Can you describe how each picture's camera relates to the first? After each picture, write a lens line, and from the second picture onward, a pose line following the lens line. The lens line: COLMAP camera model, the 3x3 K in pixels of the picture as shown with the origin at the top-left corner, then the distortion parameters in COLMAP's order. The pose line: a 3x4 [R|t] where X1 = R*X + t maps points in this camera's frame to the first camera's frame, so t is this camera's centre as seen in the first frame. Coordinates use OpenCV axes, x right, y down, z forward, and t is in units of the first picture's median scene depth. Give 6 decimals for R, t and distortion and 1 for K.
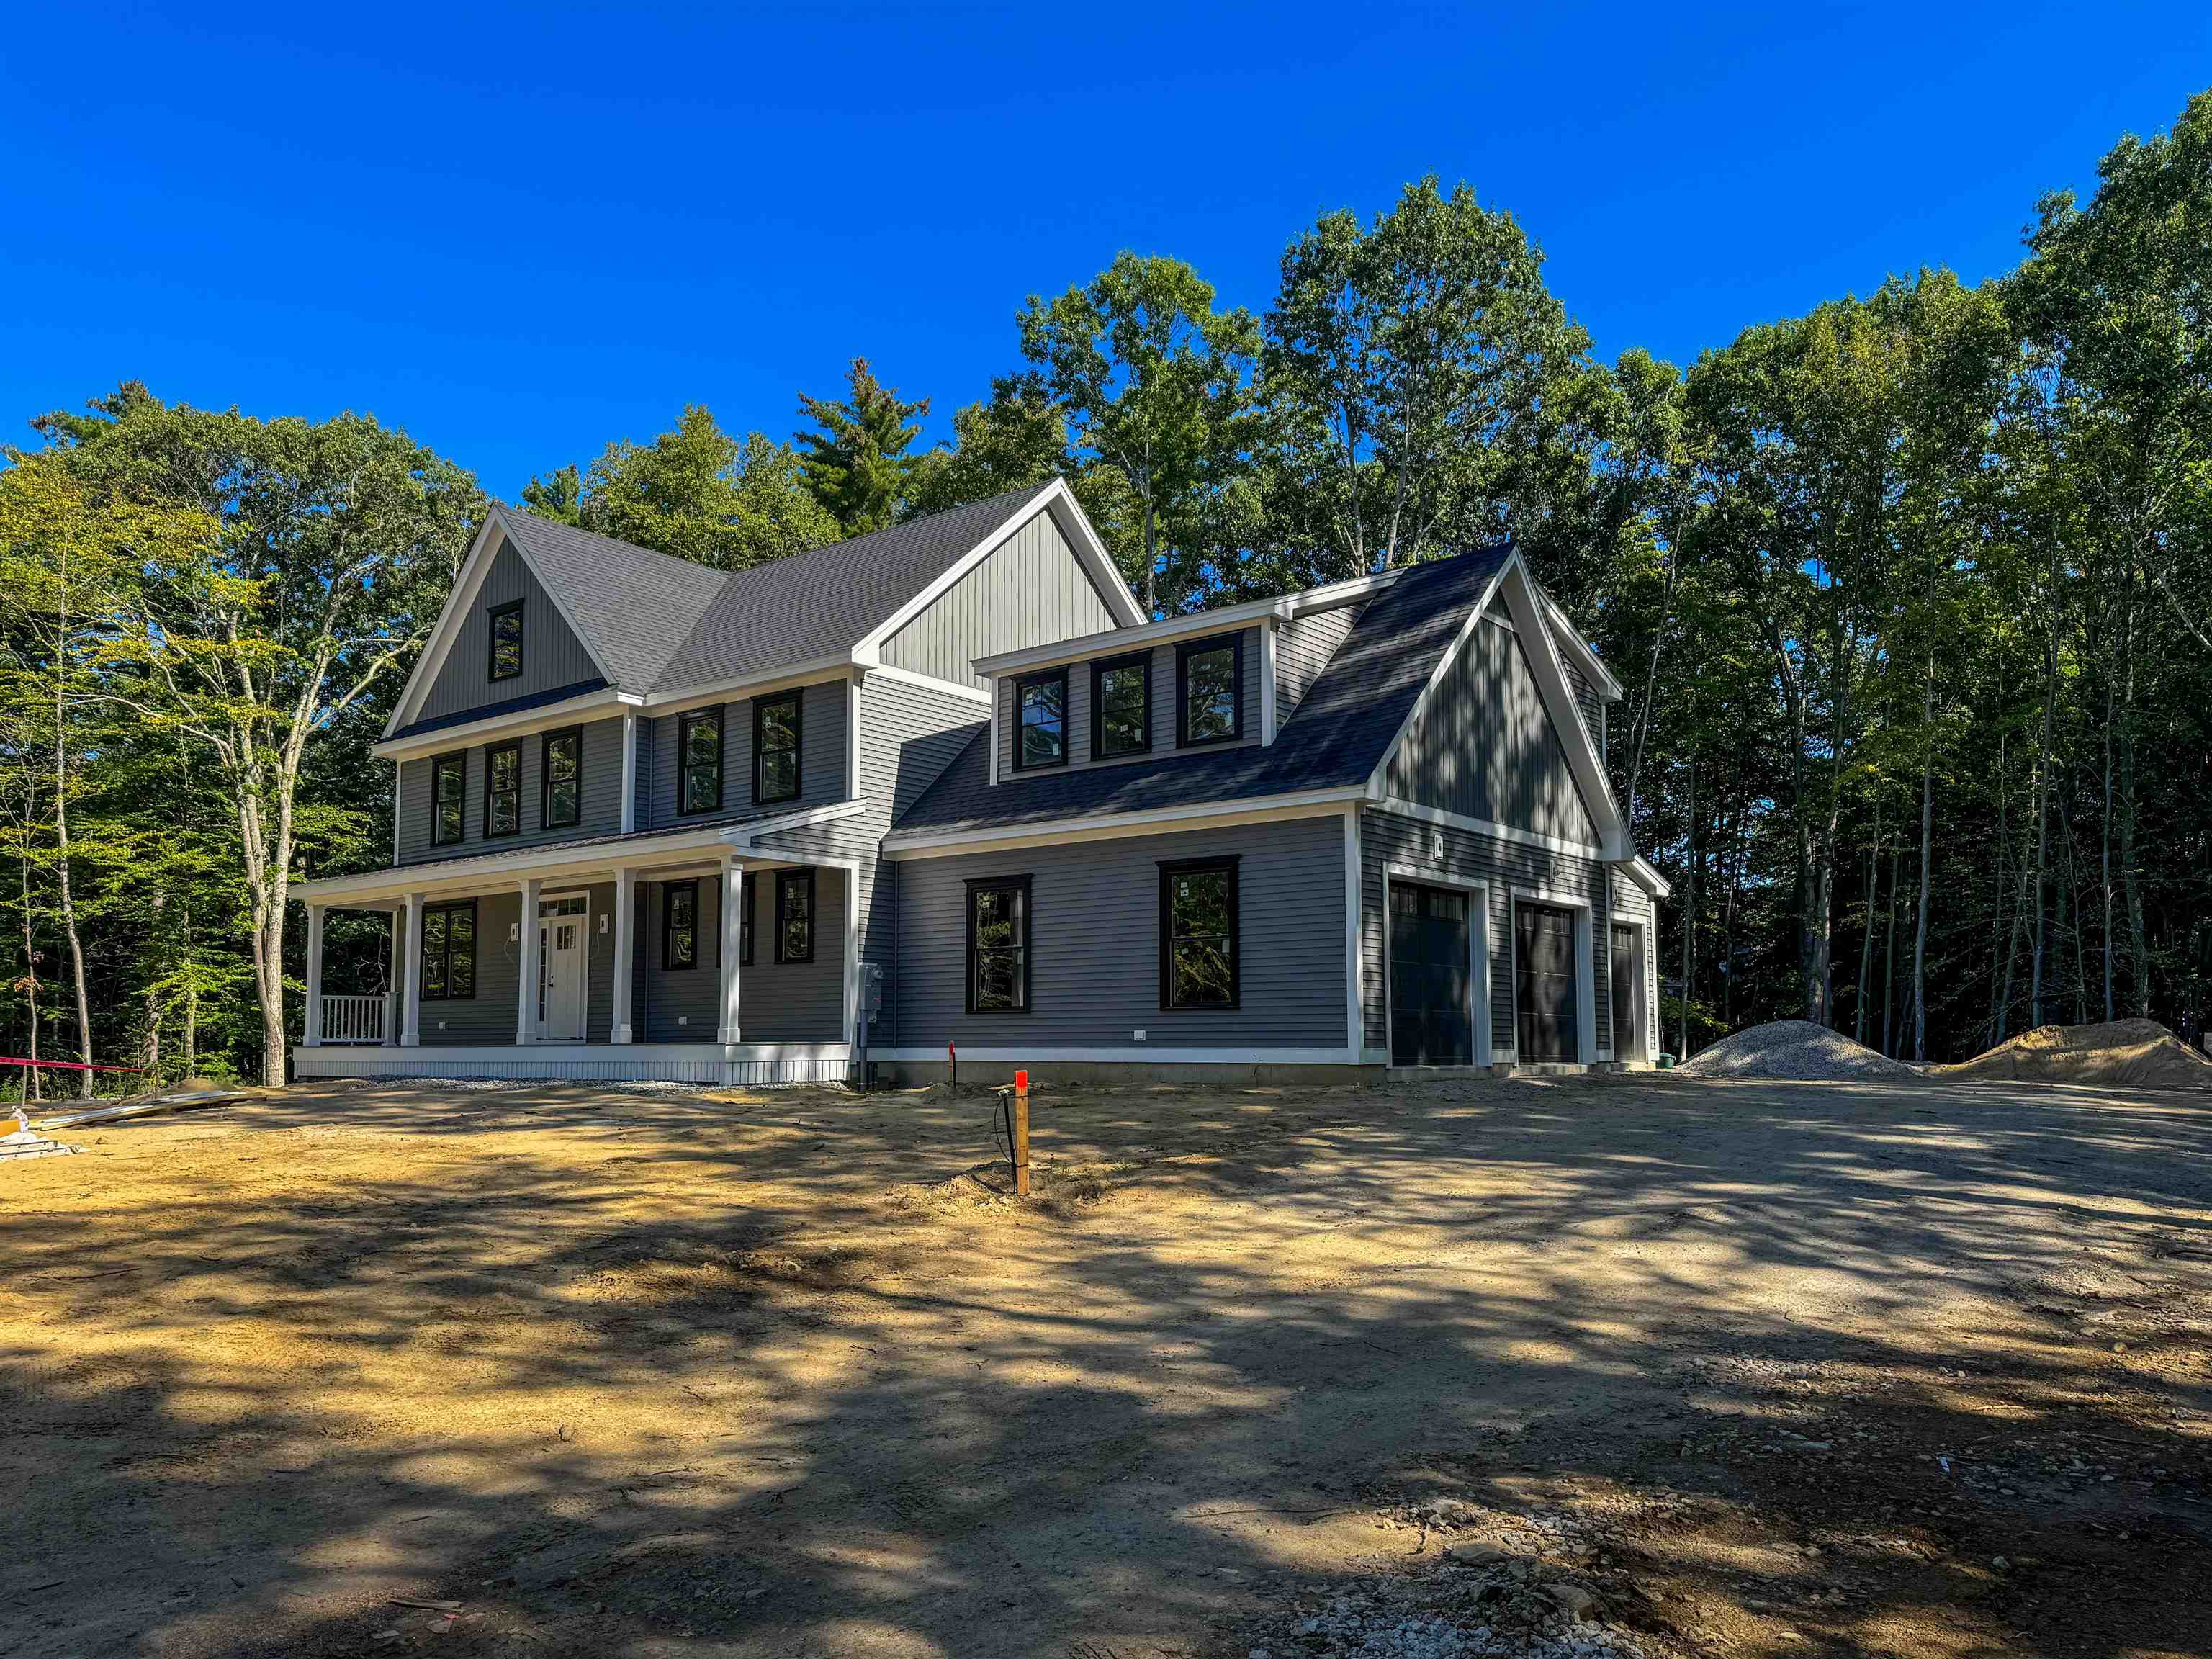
lens RADIAL K [[1712.2, 0, 1070.4], [0, 1712.2, 824.0], [0, 0, 1]] dist [0.048681, -0.061071]
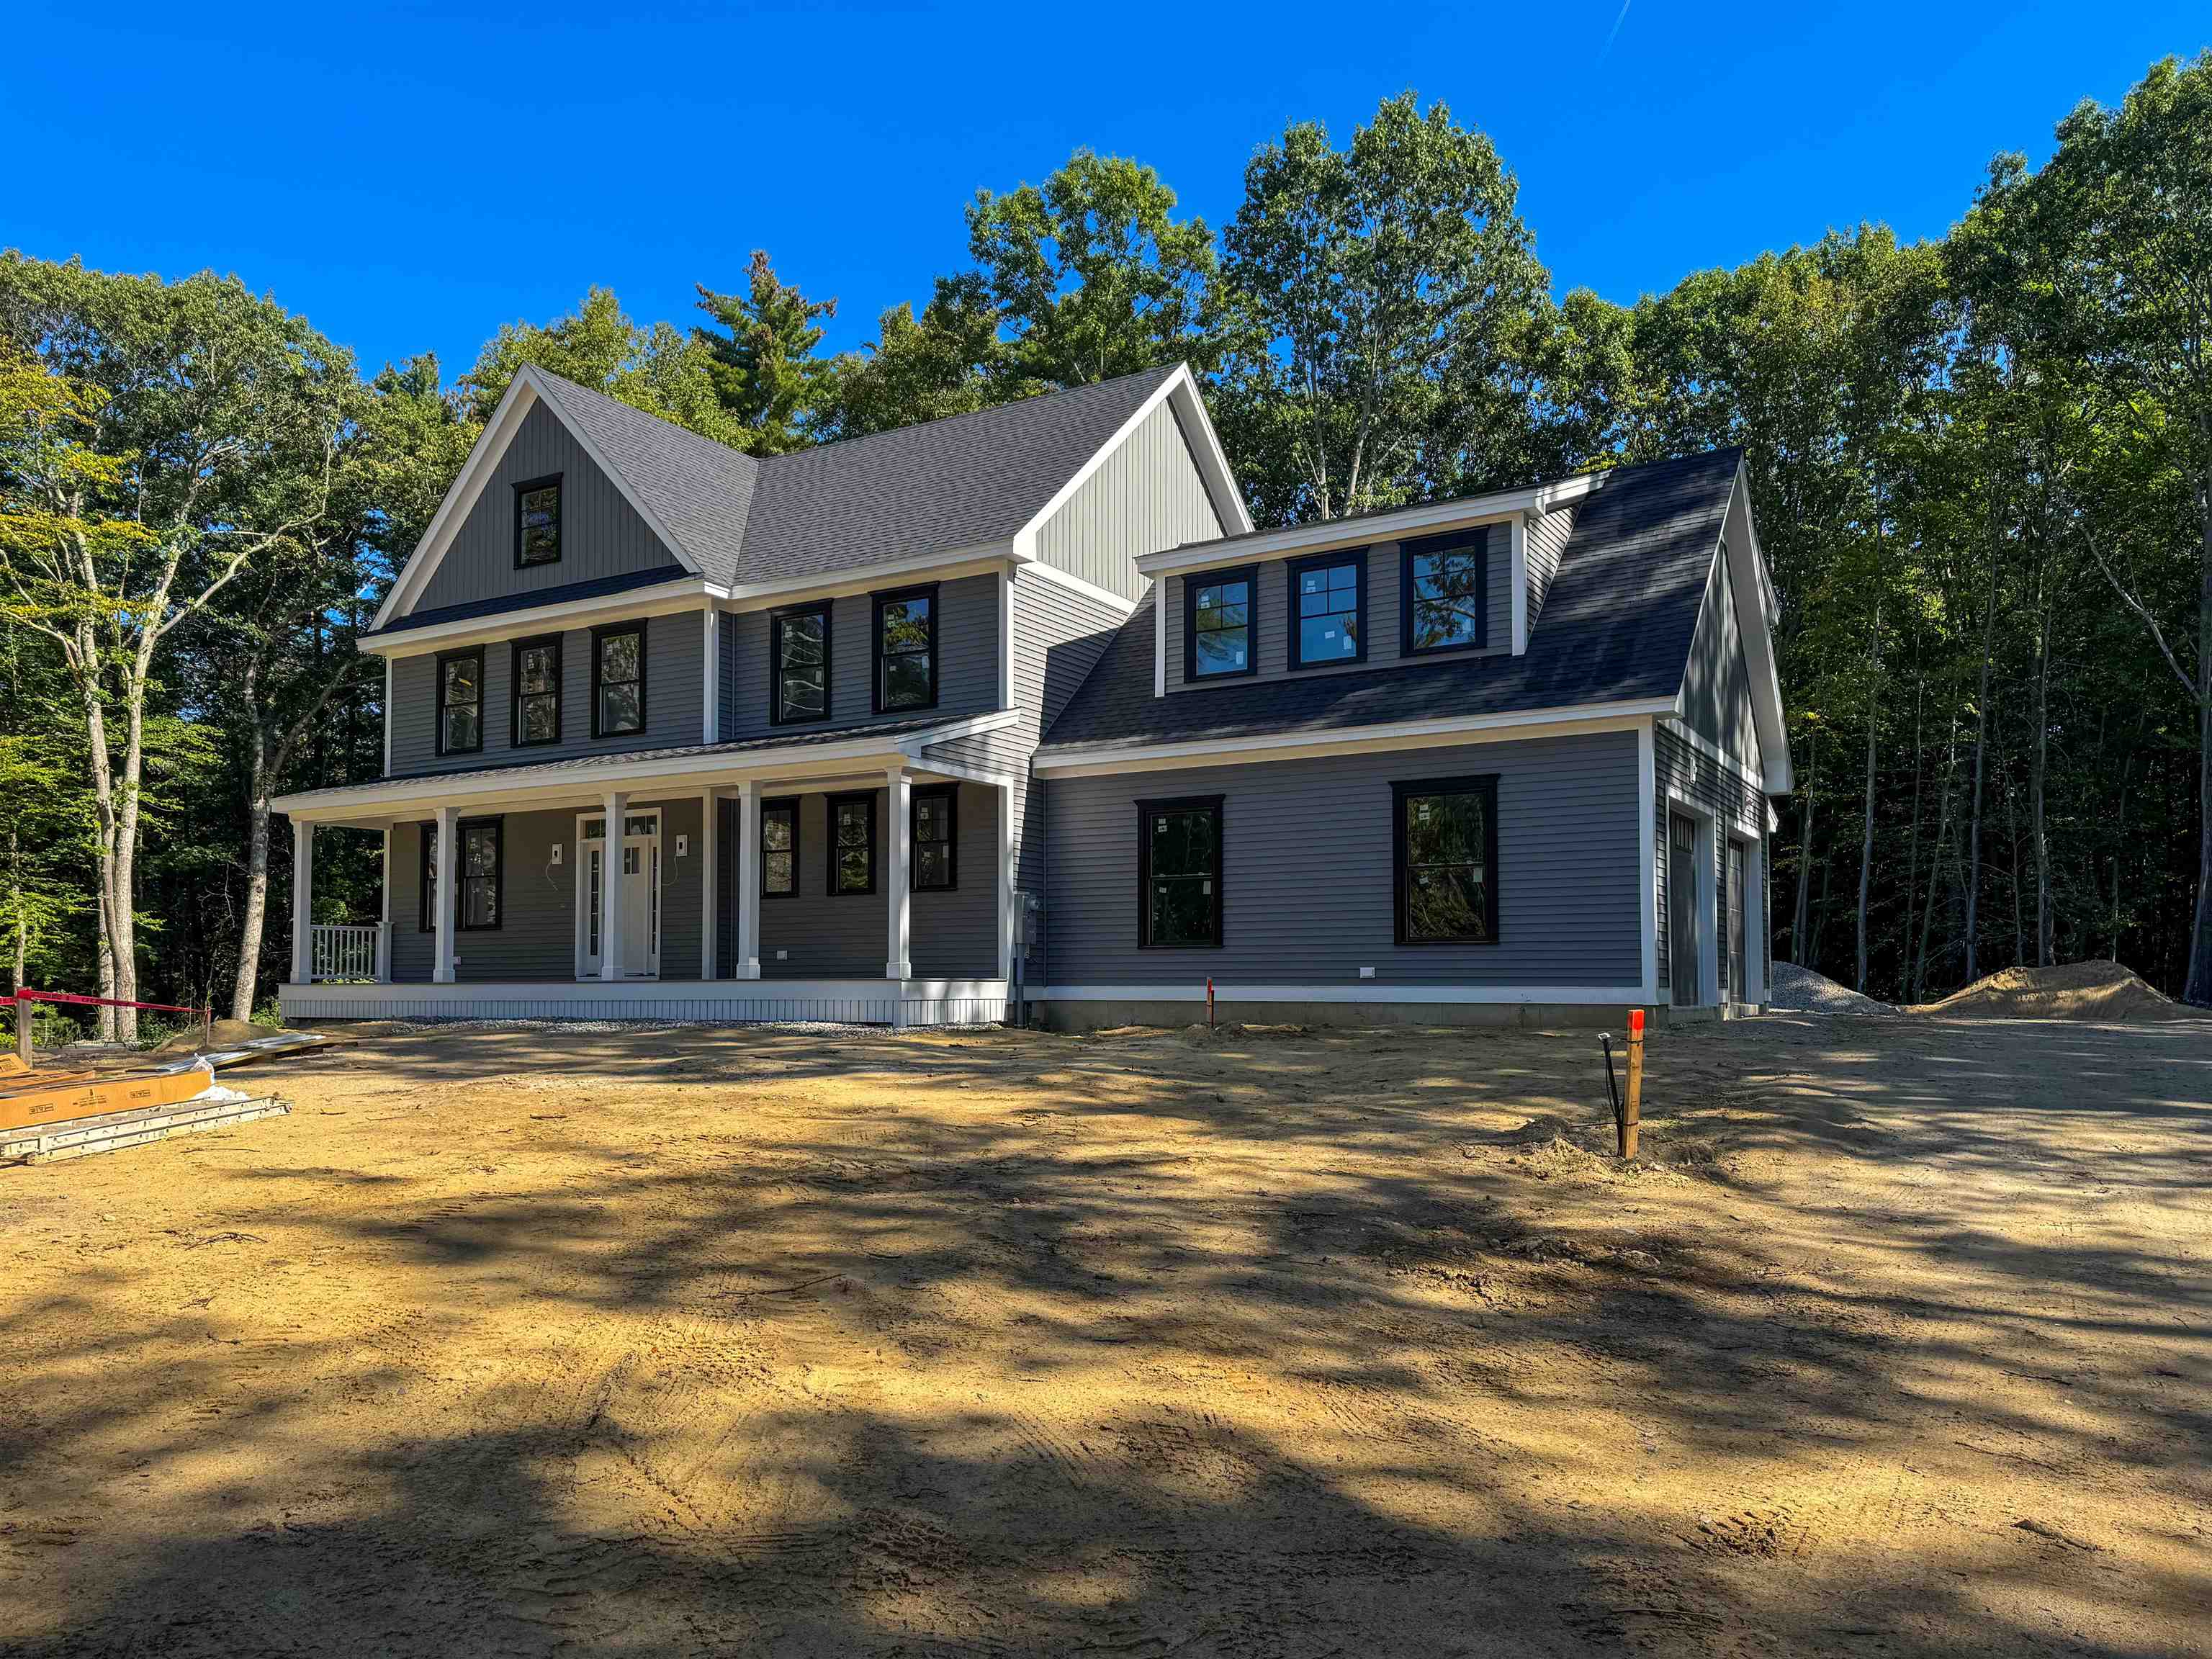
lens RADIAL K [[1724.5, 0, 1106.0], [0, 1724.5, 829.5], [0, 0, 1]] dist [0.010850, -0.003669]
pose [[0.989361, 0.014722, 0.144732, -0.175987], [-0.020000, 0.999185, 0.035076, 0.013886], [-0.144098, -0.037598, 0.988849, 0.090954]]
